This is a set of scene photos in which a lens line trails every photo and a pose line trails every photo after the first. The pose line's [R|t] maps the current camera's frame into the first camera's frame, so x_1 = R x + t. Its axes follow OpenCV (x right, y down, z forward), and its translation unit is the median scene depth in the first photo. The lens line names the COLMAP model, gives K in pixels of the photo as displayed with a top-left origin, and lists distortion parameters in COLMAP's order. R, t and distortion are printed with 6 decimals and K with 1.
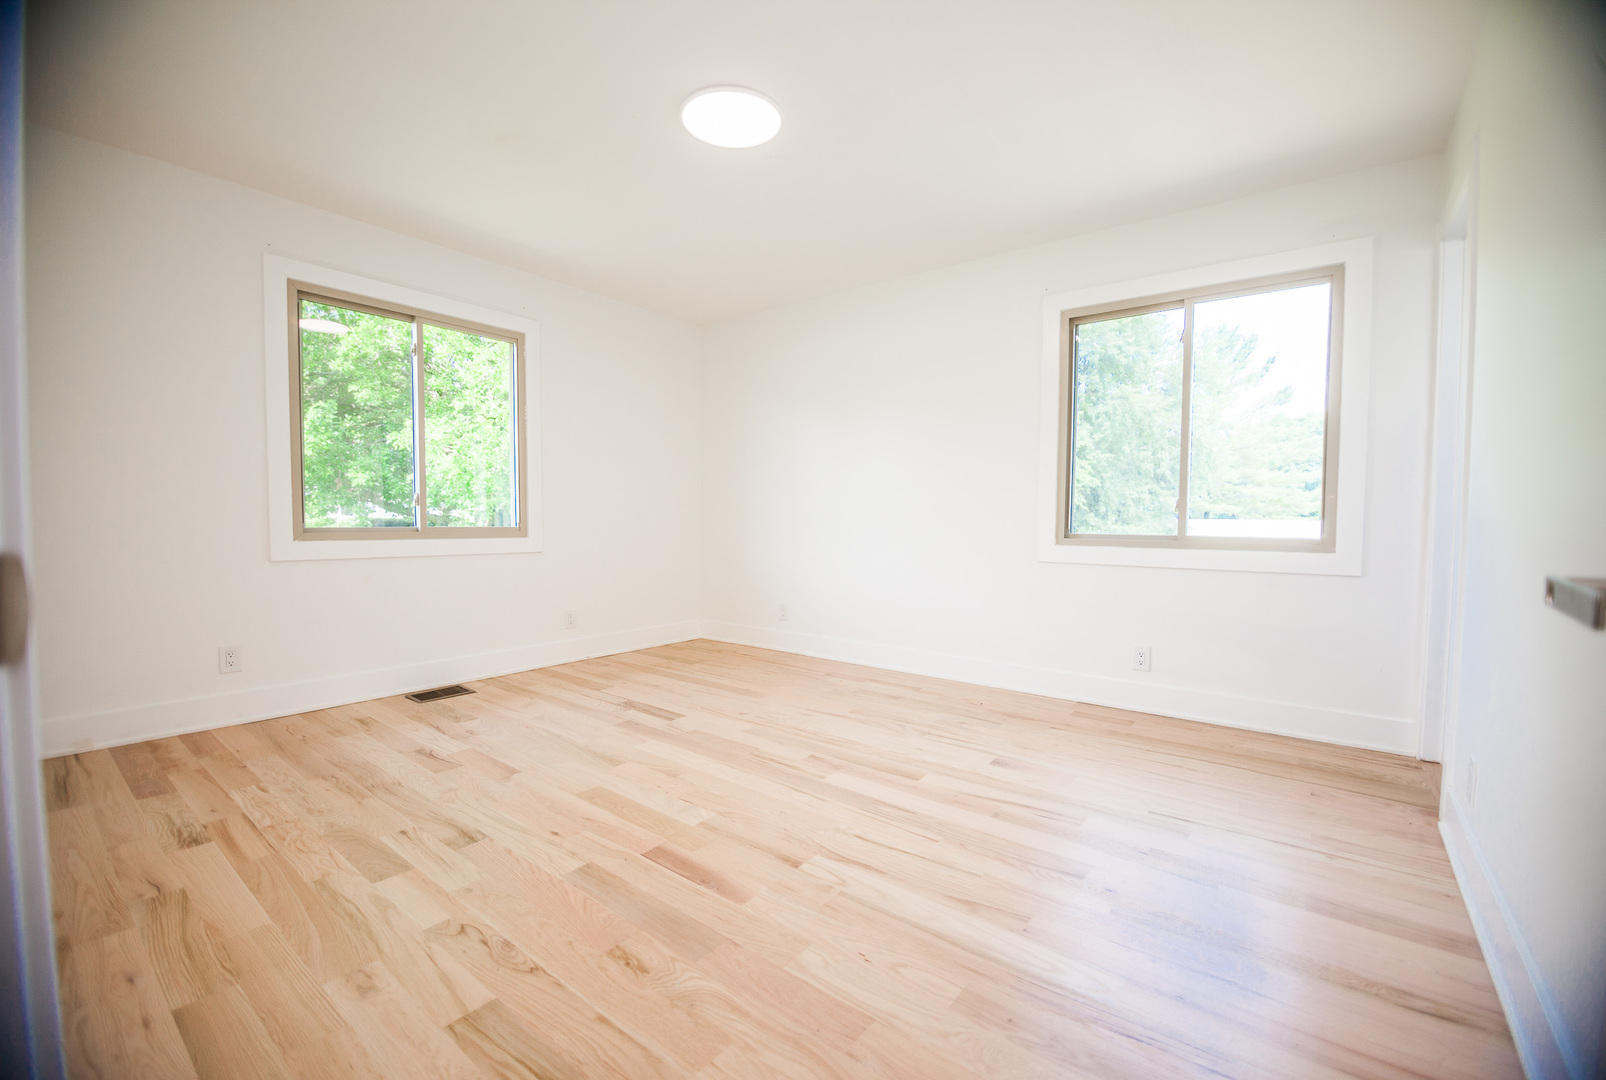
lens RADIAL K [[676.9, 0, 803.0], [0, 676.9, 540.0], [0, 0, 1]] dist [-0.019465, -0.000241]
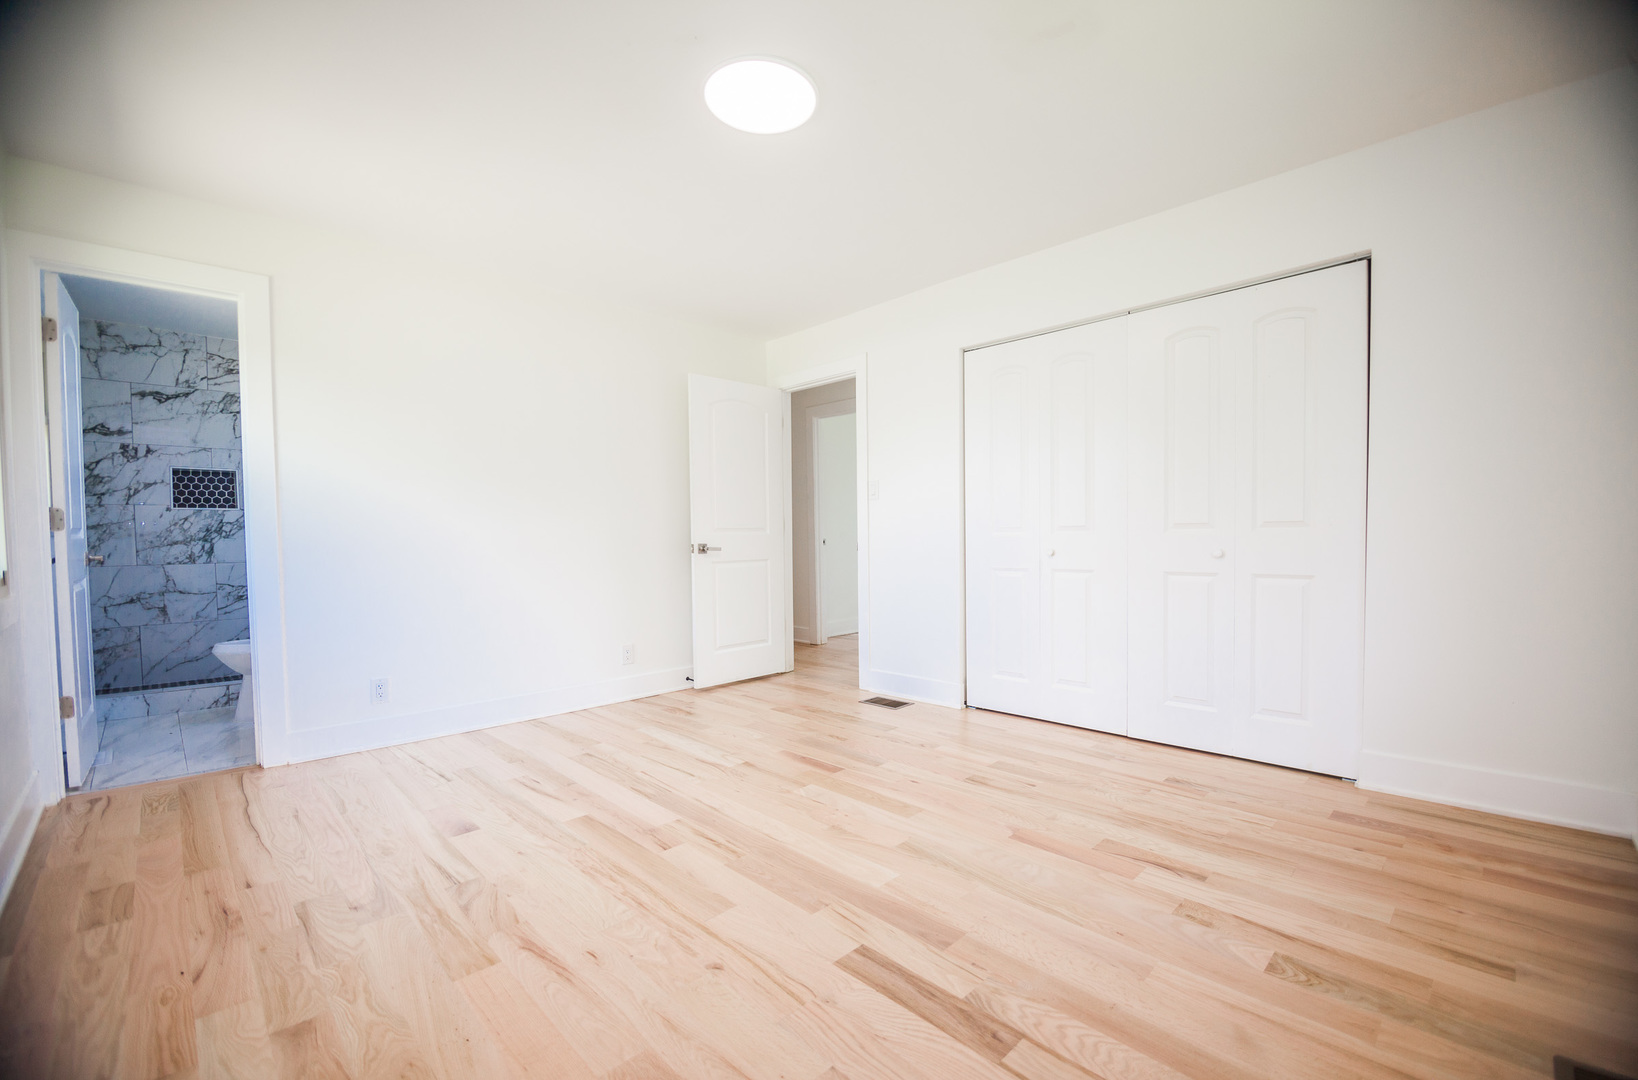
lens RADIAL K [[692.2, 0, 816.3], [0, 692.2, 558.5], [0, 0, 1]] dist [-0.000193, -0.000099]
pose [[-0.990861, -0.000429, 0.134888, -0.287397], [0.009100, 0.997504, 0.070019, -0.079770], [-0.134581, 0.070606, -0.988384, 1.862841]]
